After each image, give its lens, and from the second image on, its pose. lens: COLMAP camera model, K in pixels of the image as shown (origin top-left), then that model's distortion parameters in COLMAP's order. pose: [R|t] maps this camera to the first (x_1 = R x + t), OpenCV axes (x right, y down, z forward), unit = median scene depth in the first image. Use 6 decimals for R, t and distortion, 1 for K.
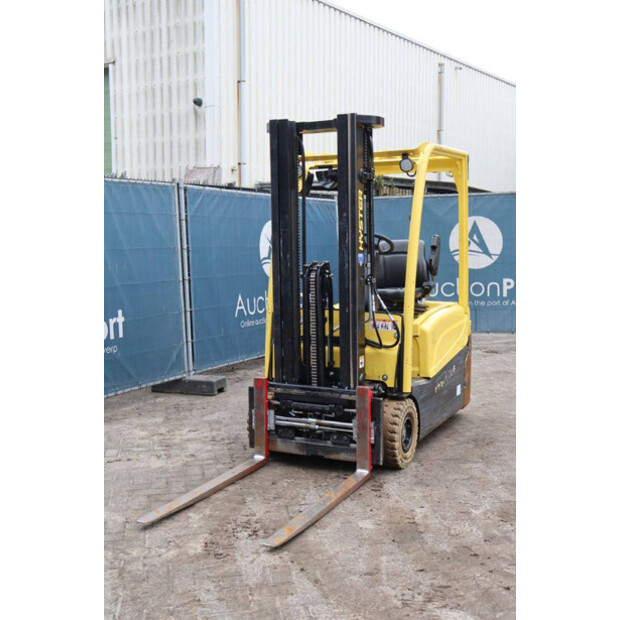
lens RADIAL K [[779.6, 0, 310.0], [0, 779.6, 310.0], [0, 0, 1]] dist [0.006706, 0.018292]
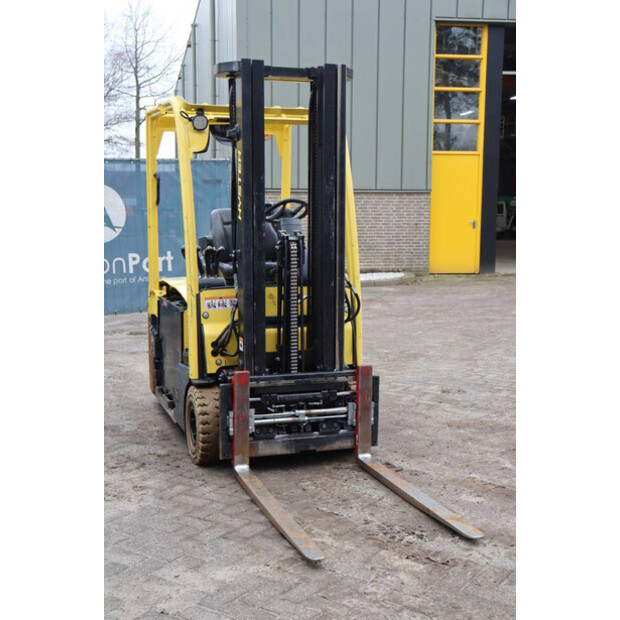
lens RADIAL K [[840.9, 0, 309.7], [0, 840.9, 310.3], [0, 0, 1]] dist [0.040816, 0.021143]
pose [[0.723840, -0.077510, 0.685601, -0.627670], [0.061808, 0.996959, 0.047455, -0.016905], [-0.687194, 0.008026, 0.726429, 0.303192]]
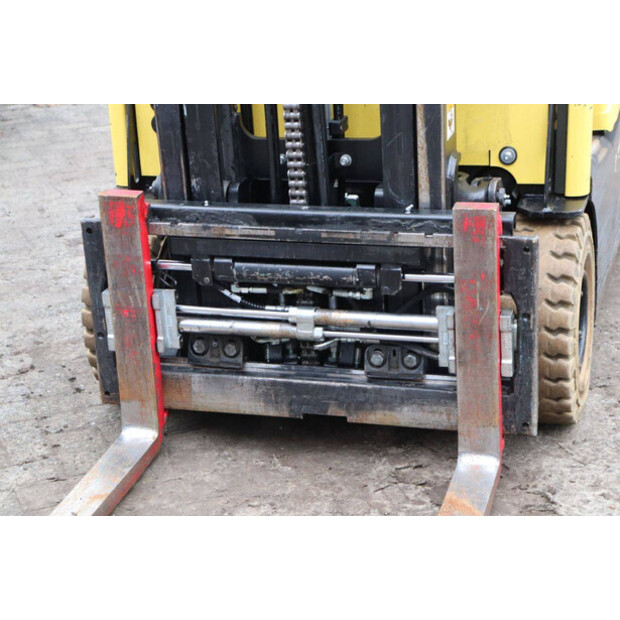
lens RADIAL K [[1441.7, 0, 310.0], [0, 1441.7, 310.0], [0, 0, 1]] dist [0.327718, 0.257418]
pose [[0.984604, -0.102707, 0.141444, -0.076954], [0.062960, 0.963238, 0.261167, -0.014285], [-0.163068, -0.248241, 0.954875, 0.433757]]
